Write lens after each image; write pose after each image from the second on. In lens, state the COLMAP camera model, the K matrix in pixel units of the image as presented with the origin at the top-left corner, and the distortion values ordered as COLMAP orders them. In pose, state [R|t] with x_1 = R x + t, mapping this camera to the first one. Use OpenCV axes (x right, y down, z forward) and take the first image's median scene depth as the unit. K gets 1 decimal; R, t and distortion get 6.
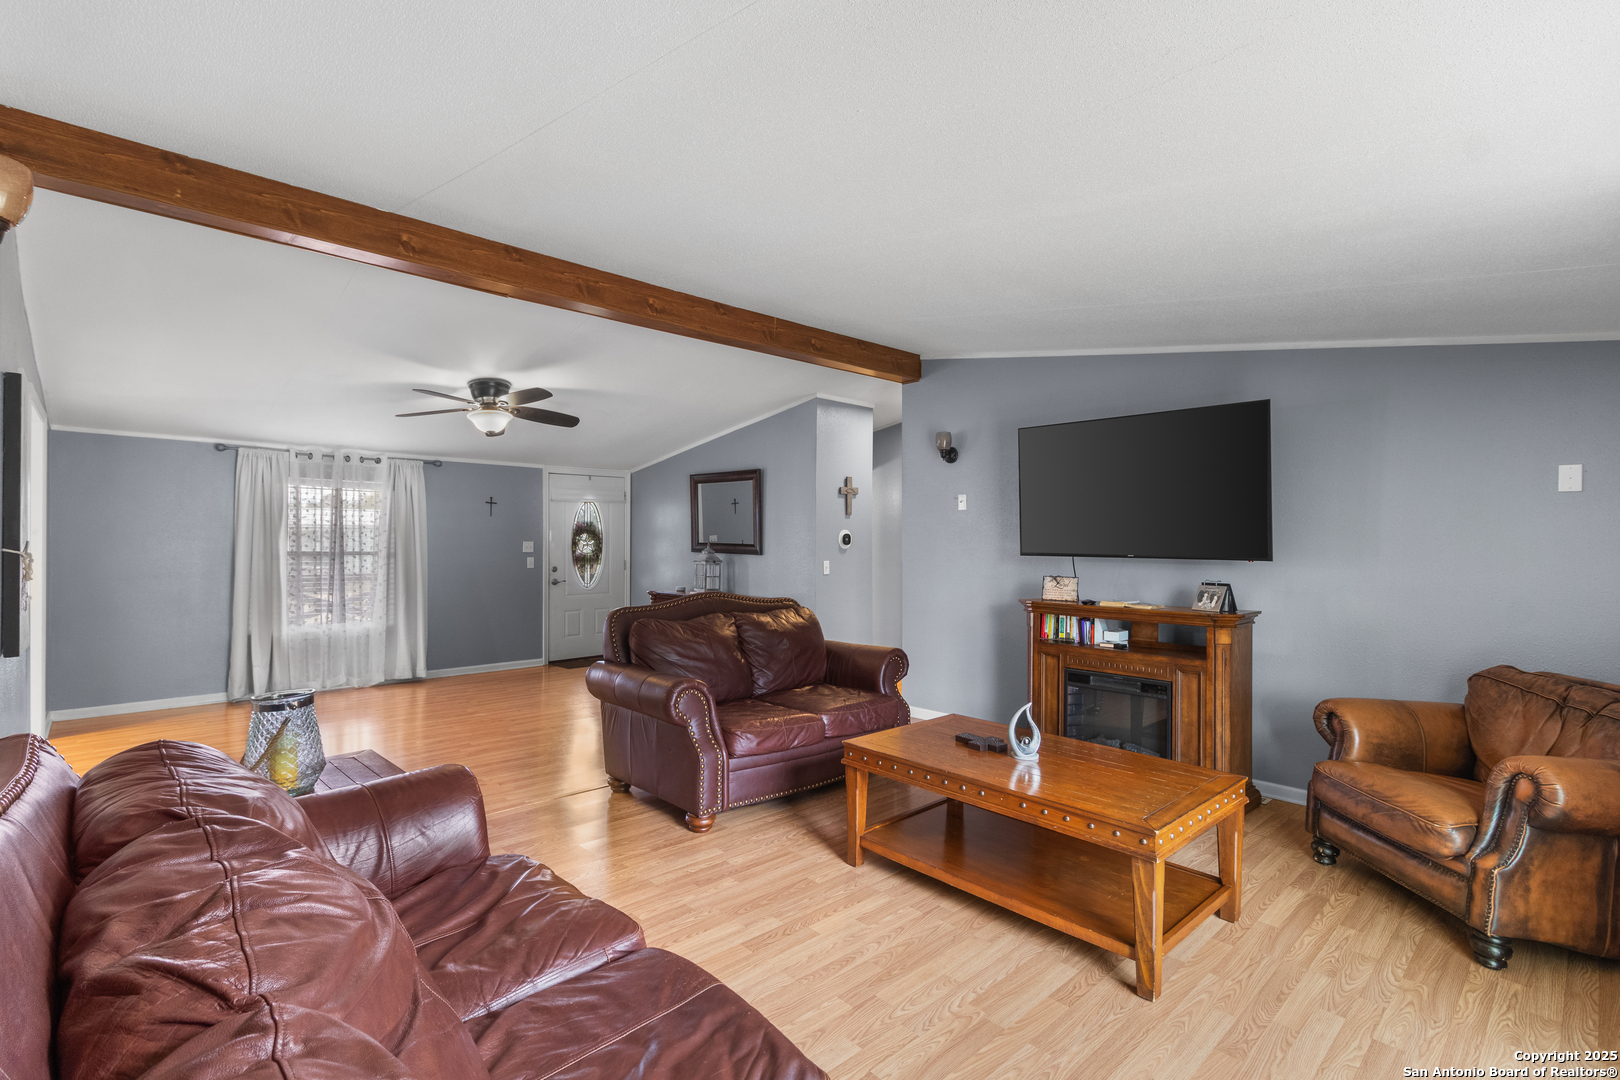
lens RADIAL K [[754.5, 0, 815.3], [0, 754.5, 539.1], [0, 0, 1]] dist [0.001075, 0.000107]
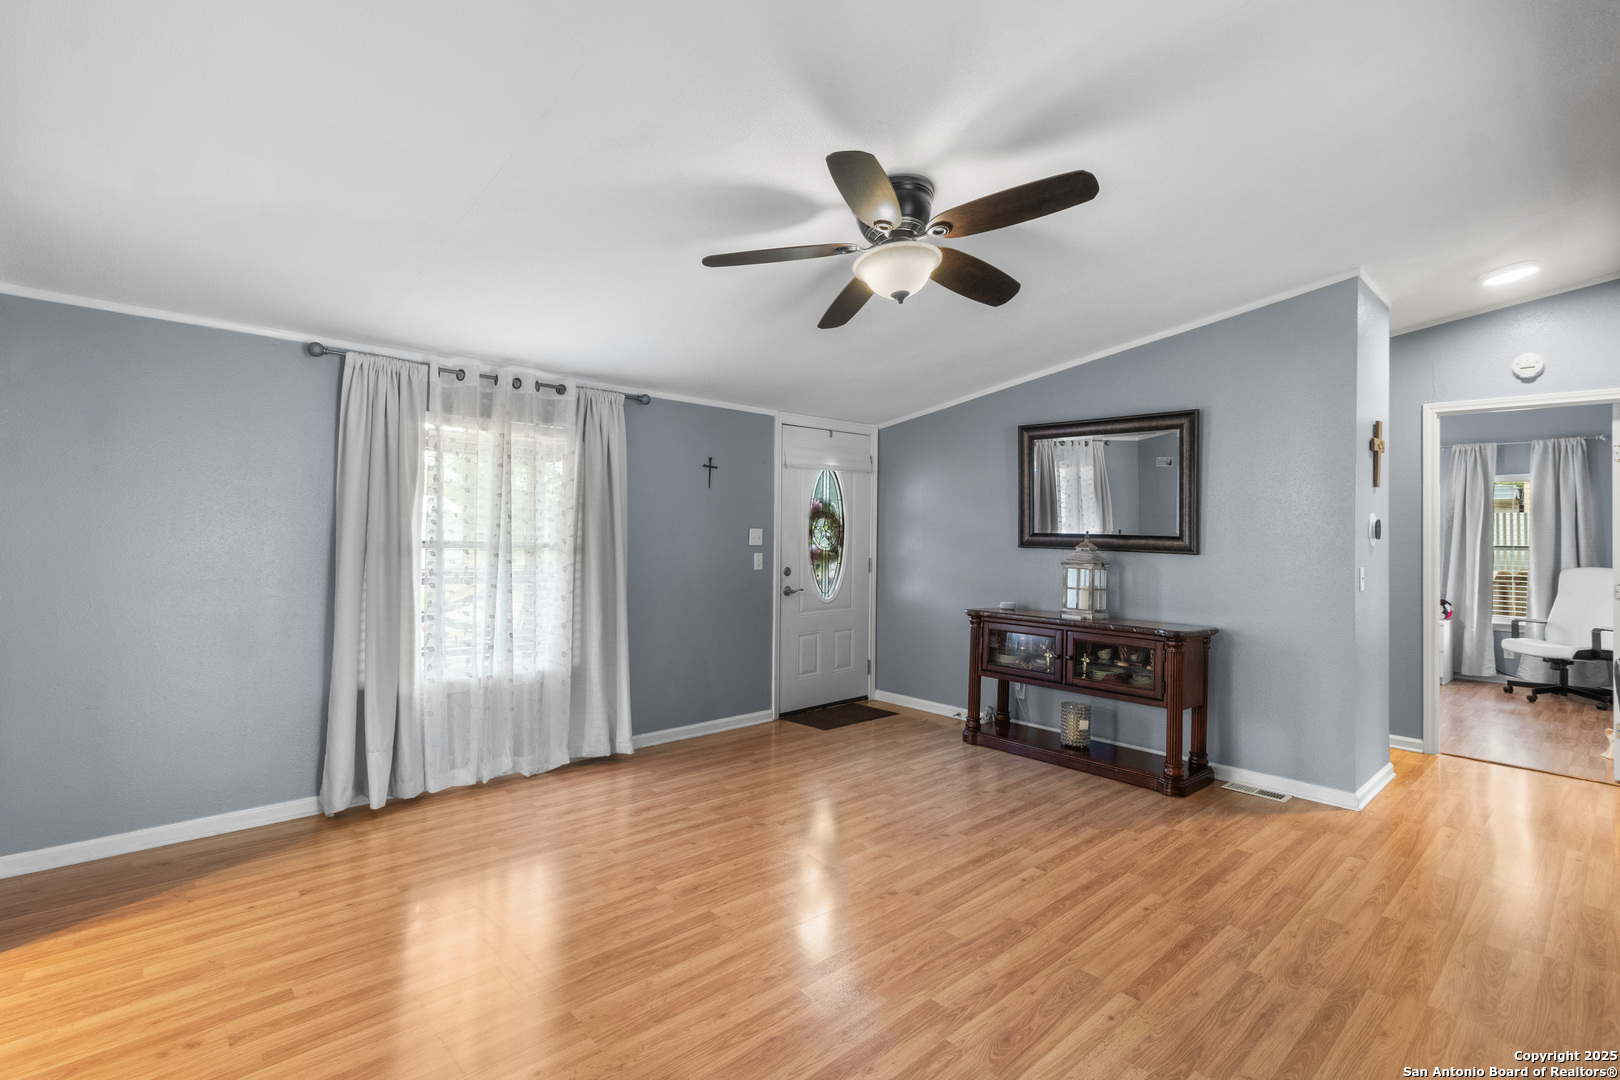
lens RADIAL K [[754.5, 0, 803.5], [0, 754.5, 524.4], [0, 0, 1]] dist [0.001075, 0.000107]
pose [[0.999791, 0.009448, -0.018114, -0.373674], [-0.009619, 0.999910, -0.009361, 0.005938], [0.018024, 0.009534, 0.999792, 0.406817]]
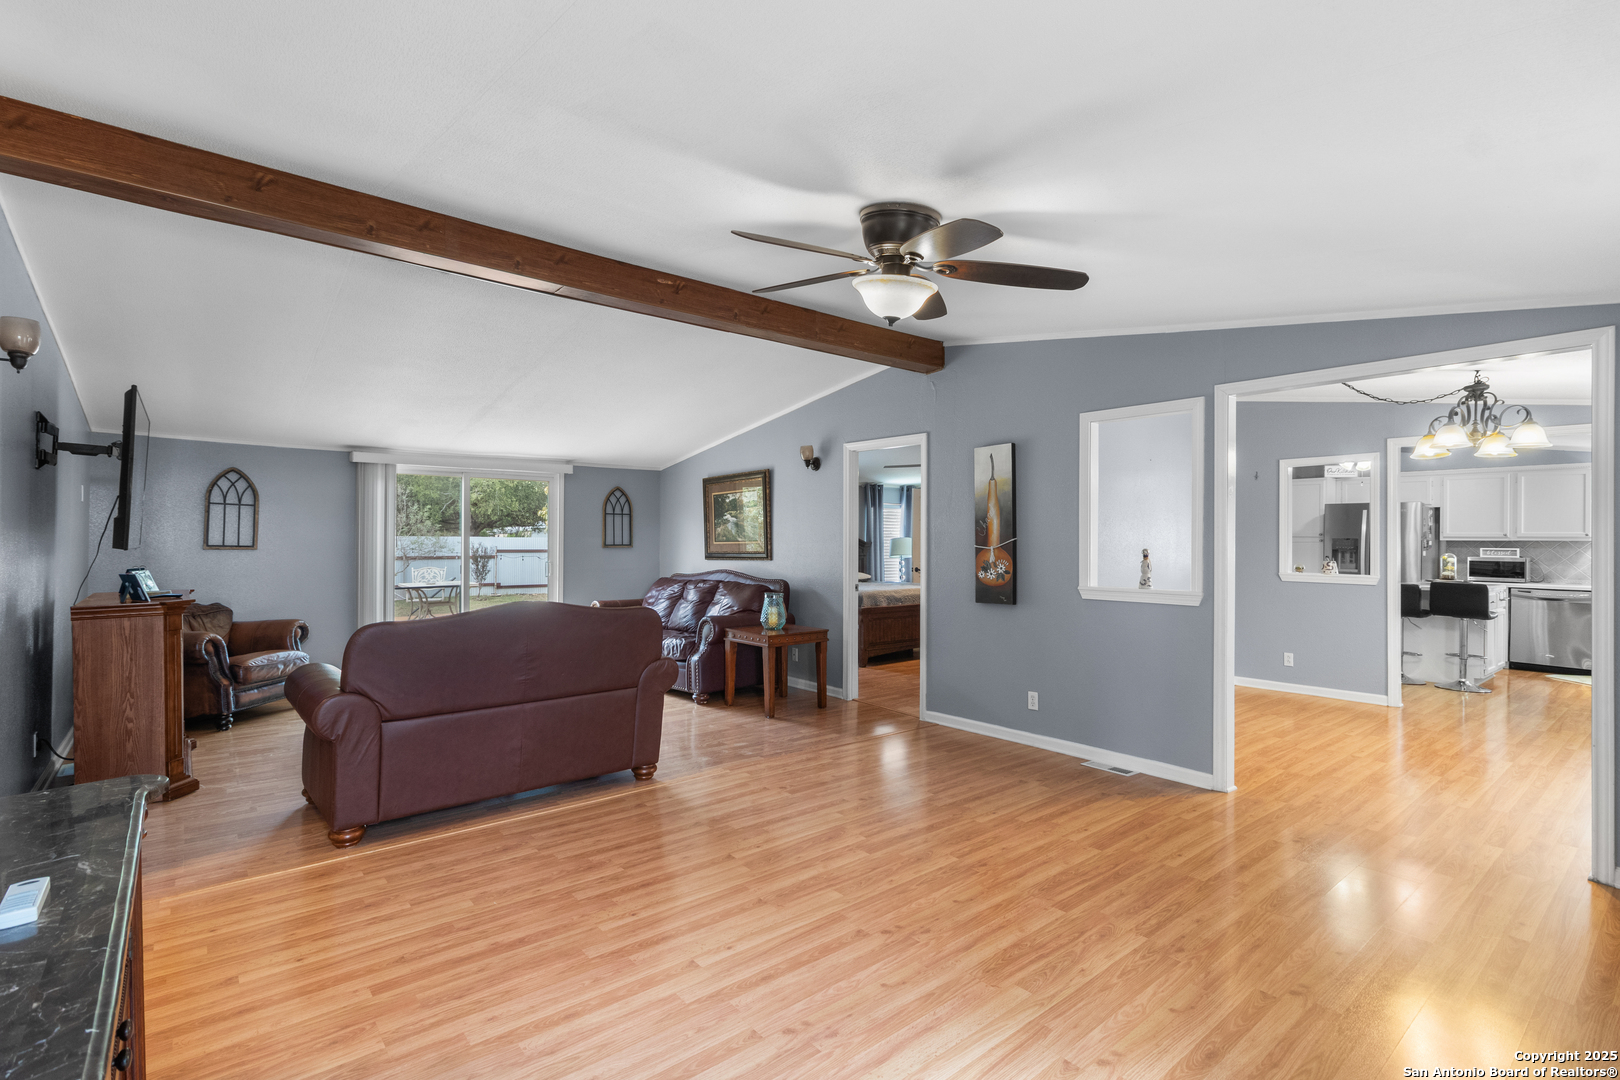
lens RADIAL K [[754.5, 0, 811.1], [0, 754.5, 544.3], [0, 0, 1]] dist [0.001075, 0.000107]
pose [[-0.998091, -0.008688, 0.061152, -0.317269], [-0.008555, 0.999960, 0.002434, 0.006049], [-0.061171, 0.001906, -0.998125, 1.163851]]
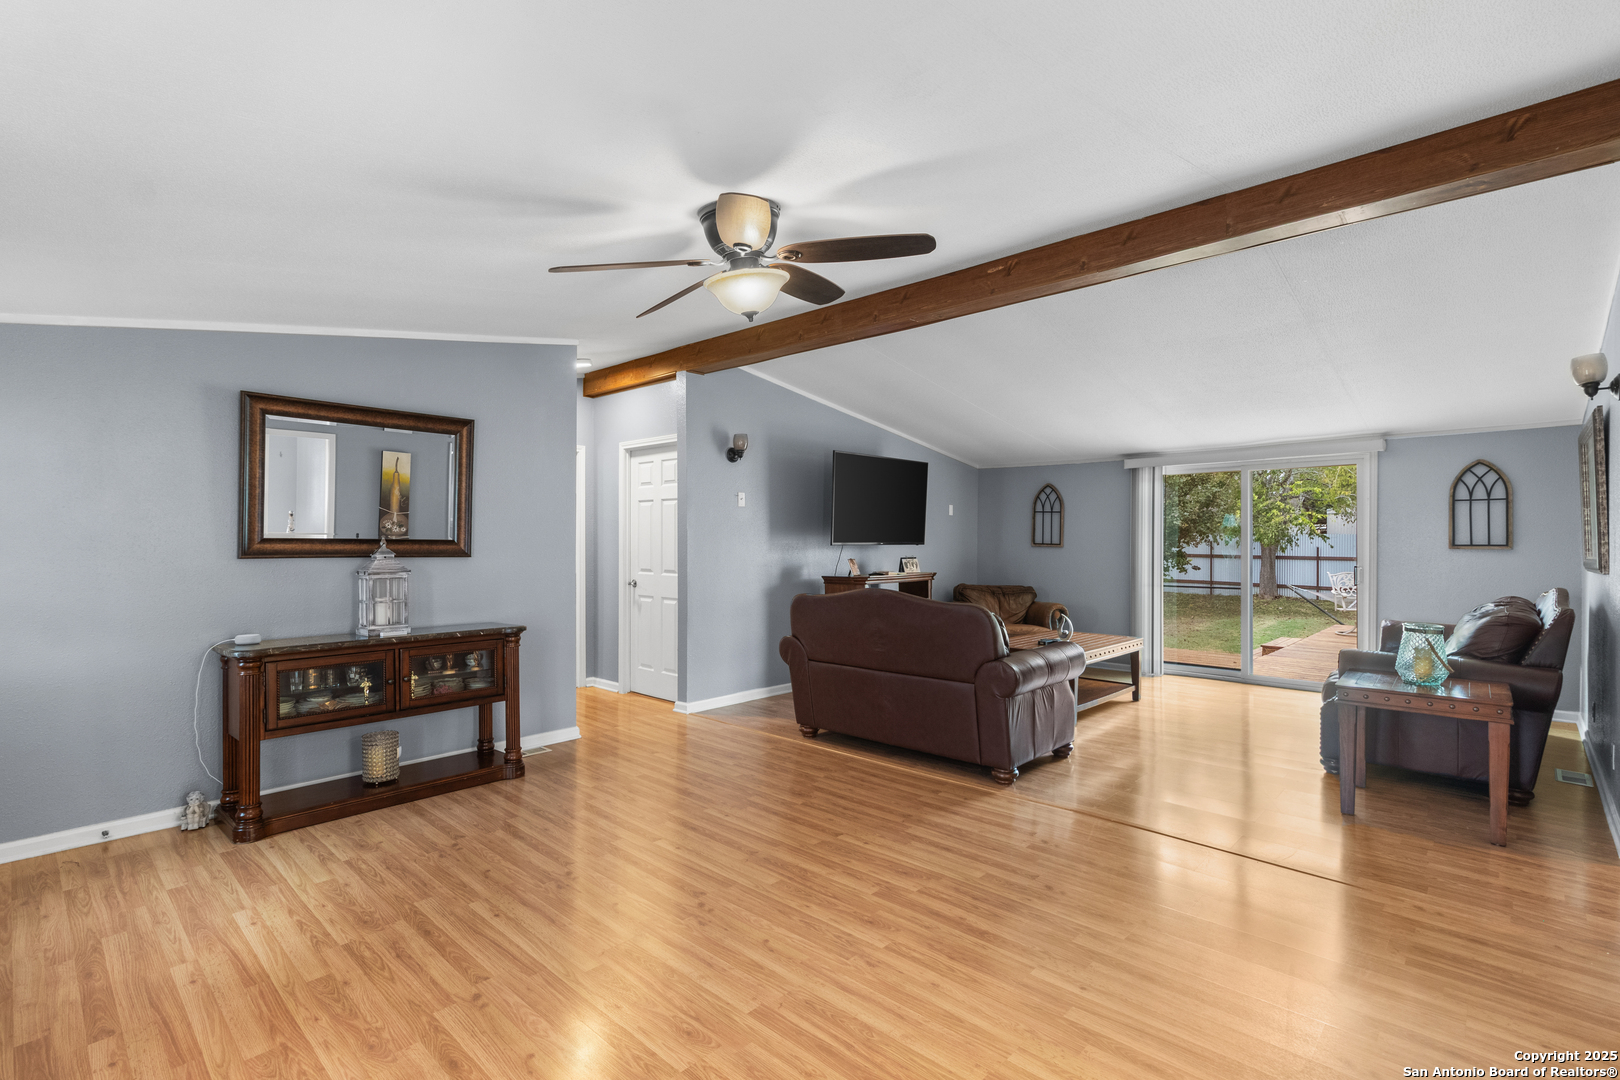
lens RADIAL K [[754.5, 0, 784.6], [0, 754.5, 553.8], [0, 0, 1]] dist [0.001075, 0.000107]
pose [[-0.046234, -0.024904, 0.998620, -0.718323], [-0.000726, 0.999690, 0.024897, 0.002440], [-0.998930, 0.000427, -0.046237, 0.775156]]
